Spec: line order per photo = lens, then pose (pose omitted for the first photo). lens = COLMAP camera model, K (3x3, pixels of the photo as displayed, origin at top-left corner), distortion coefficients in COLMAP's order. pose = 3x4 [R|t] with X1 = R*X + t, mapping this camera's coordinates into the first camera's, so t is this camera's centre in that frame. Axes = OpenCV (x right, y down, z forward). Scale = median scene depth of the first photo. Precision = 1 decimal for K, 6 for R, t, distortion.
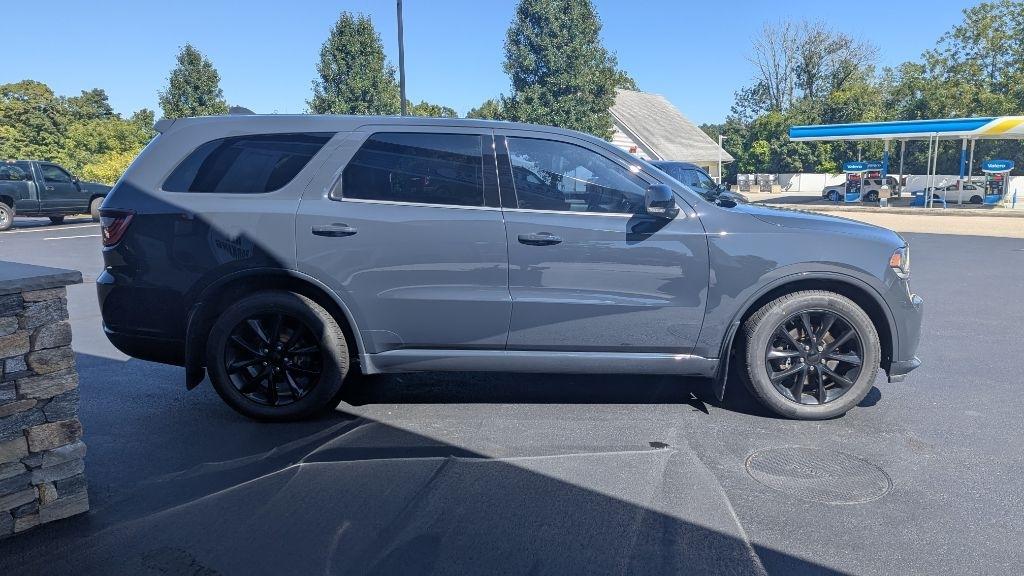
lens RADIAL K [[725.2, 0, 517.9], [0, 725.2, 286.4], [0, 0, 1]] dist [0.063653, -0.061879]
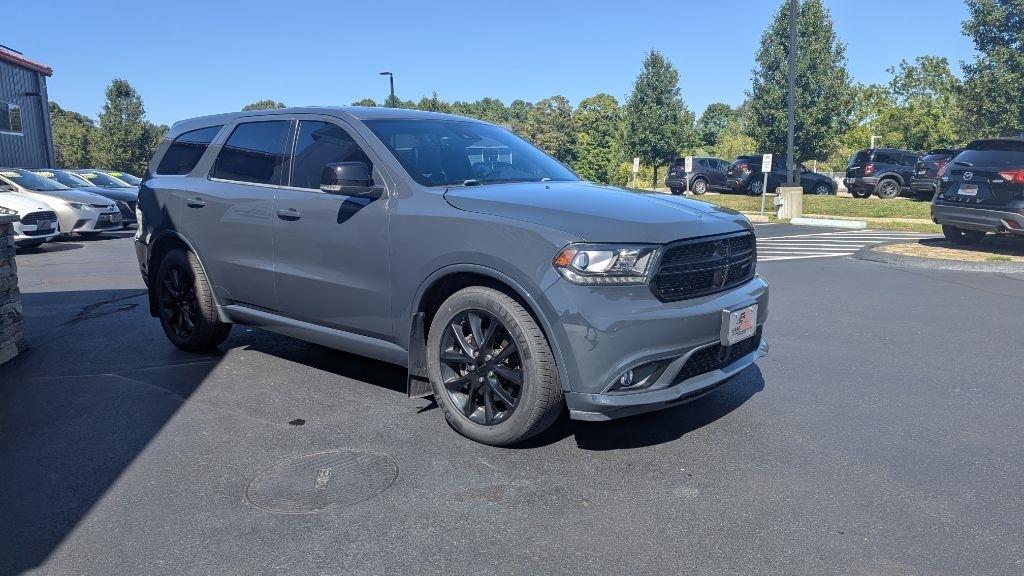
lens RADIAL K [[725.2, 0, 510.2], [0, 725.2, 277.9], [0, 0, 1]] dist [0.063653, -0.061879]
pose [[0.748519, 0.084793, -0.657670, 0.158370], [-0.087241, 0.995762, 0.029090, -0.005113], [0.657350, 0.035601, 0.752744, 0.064826]]
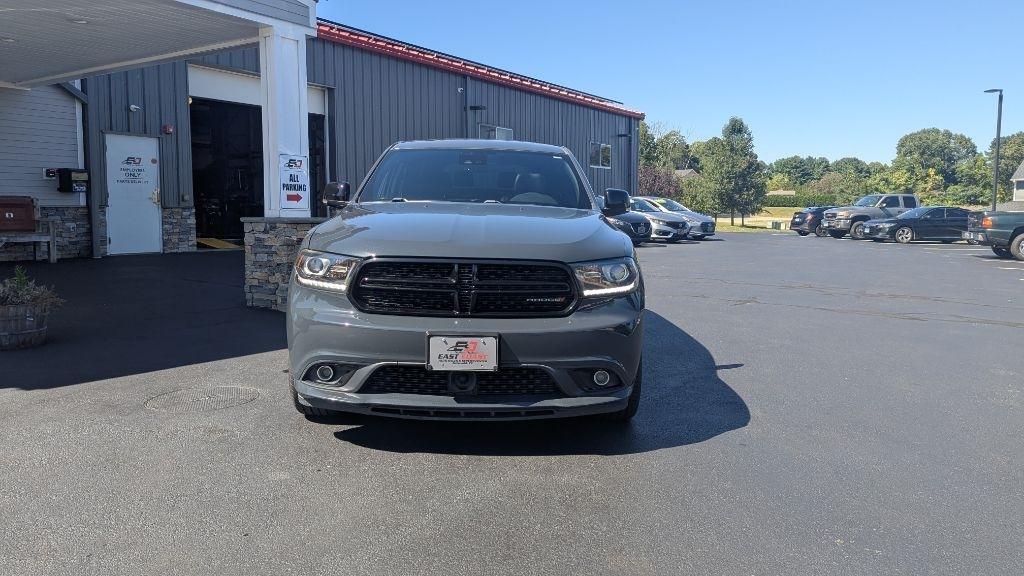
lens RADIAL K [[725.2, 0, 515.1], [0, 725.2, 276.6], [0, 0, 1]] dist [0.063653, -0.061879]
pose [[0.009568, 0.102818, -0.994654, 0.230439], [-0.172411, 0.979972, 0.099642, -0.024595], [0.984979, 0.170536, 0.027104, 0.202709]]
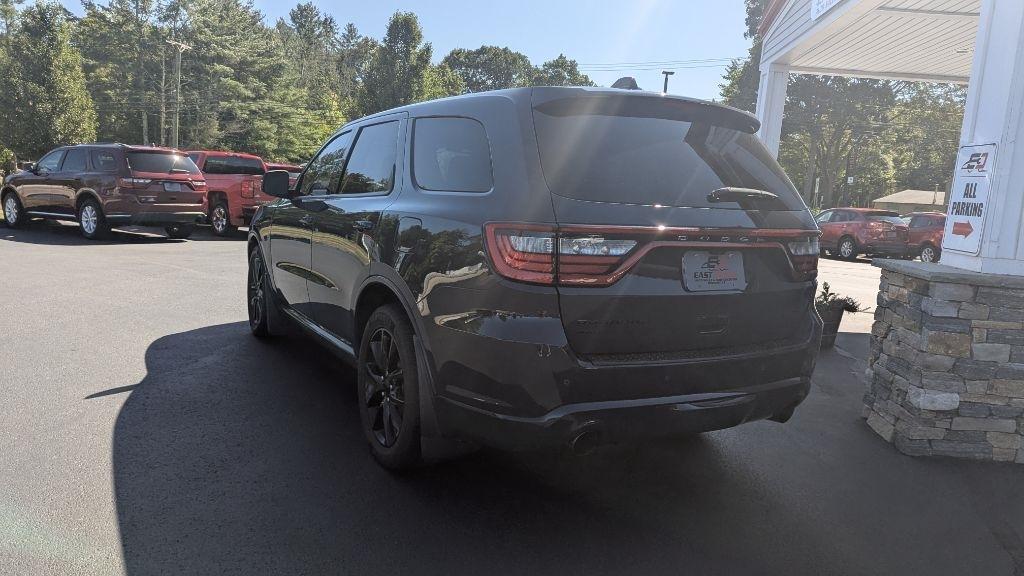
lens RADIAL K [[725.2, 0, 525.3], [0, 725.2, 285.0], [0, 0, 1]] dist [0.063653, -0.061879]
pose [[-0.492839, -0.140936, 0.858630, -0.178834], [0.075609, 0.976126, 0.203620, -0.038189], [-0.866829, 0.165272, -0.470417, 0.272086]]
